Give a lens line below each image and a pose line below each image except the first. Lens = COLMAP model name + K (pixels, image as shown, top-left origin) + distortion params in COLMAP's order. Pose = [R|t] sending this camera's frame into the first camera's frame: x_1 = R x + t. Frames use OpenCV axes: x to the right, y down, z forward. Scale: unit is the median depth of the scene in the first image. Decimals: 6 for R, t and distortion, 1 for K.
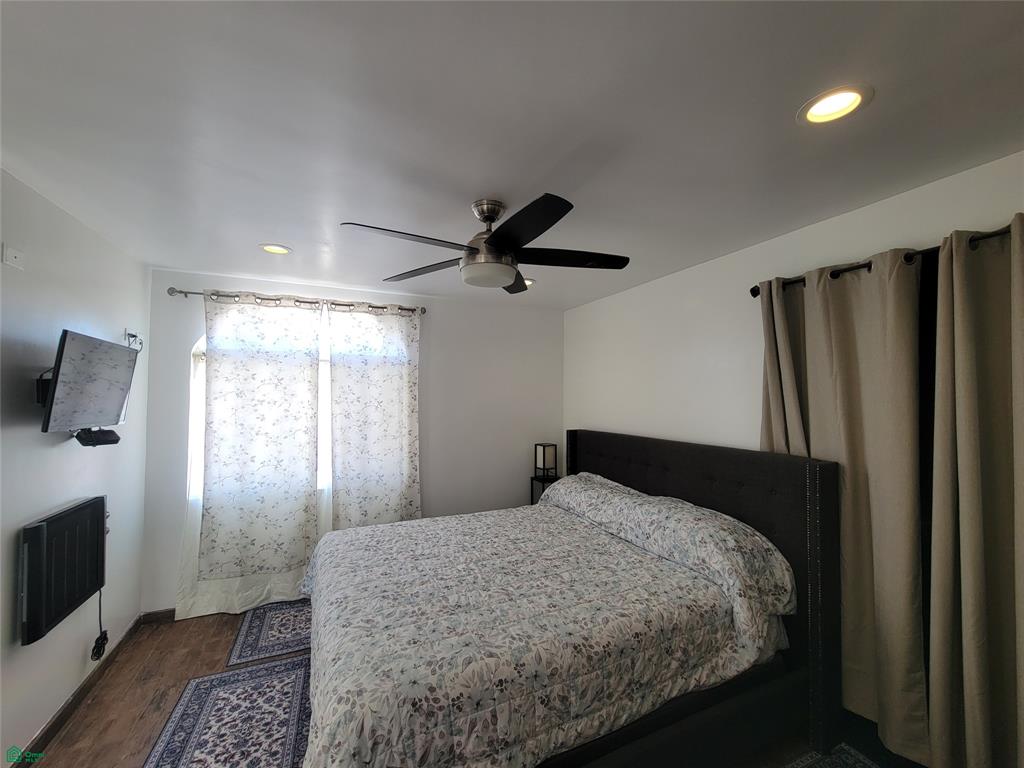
lens RADIAL K [[422.4, 0, 515.6], [0, 422.4, 383.5], [0, 0, 1]] dist [0.001262, -0.000345]
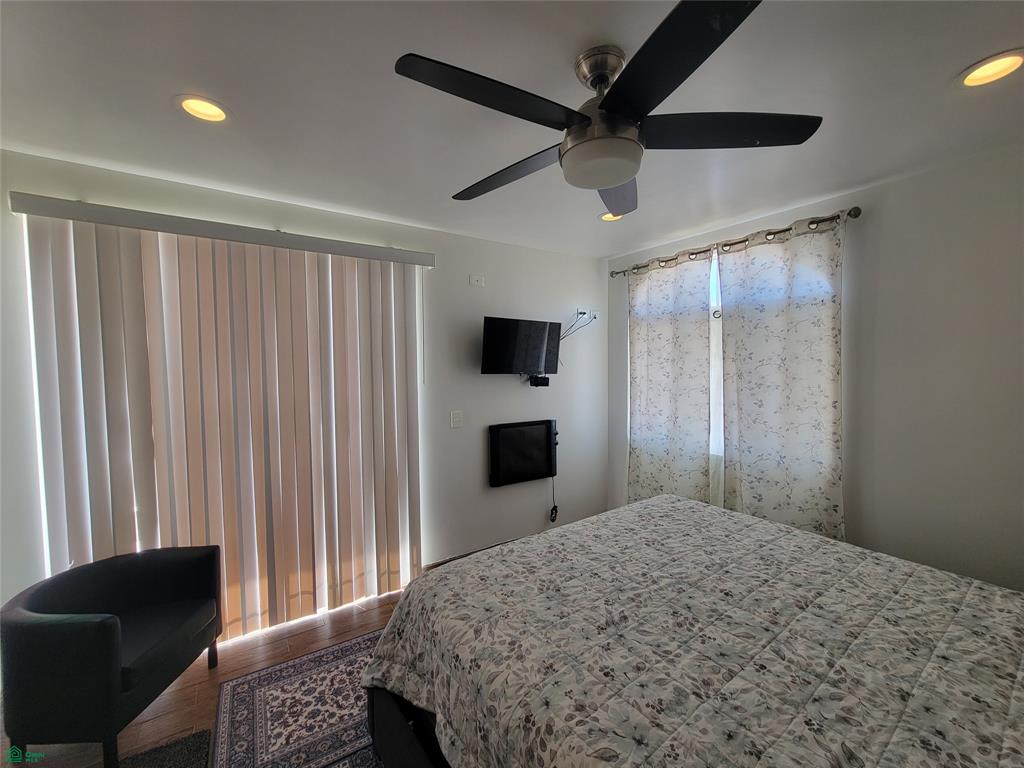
lens RADIAL K [[422.4, 0, 515.6], [0, 422.4, 383.5], [0, 0, 1]] dist [0.001262, -0.000345]
pose [[0.158401, 0.041303, -0.986511, 0.482605], [0.032821, 0.998352, 0.047068, 0.050377], [0.986829, -0.039834, 0.156785, 0.573898]]
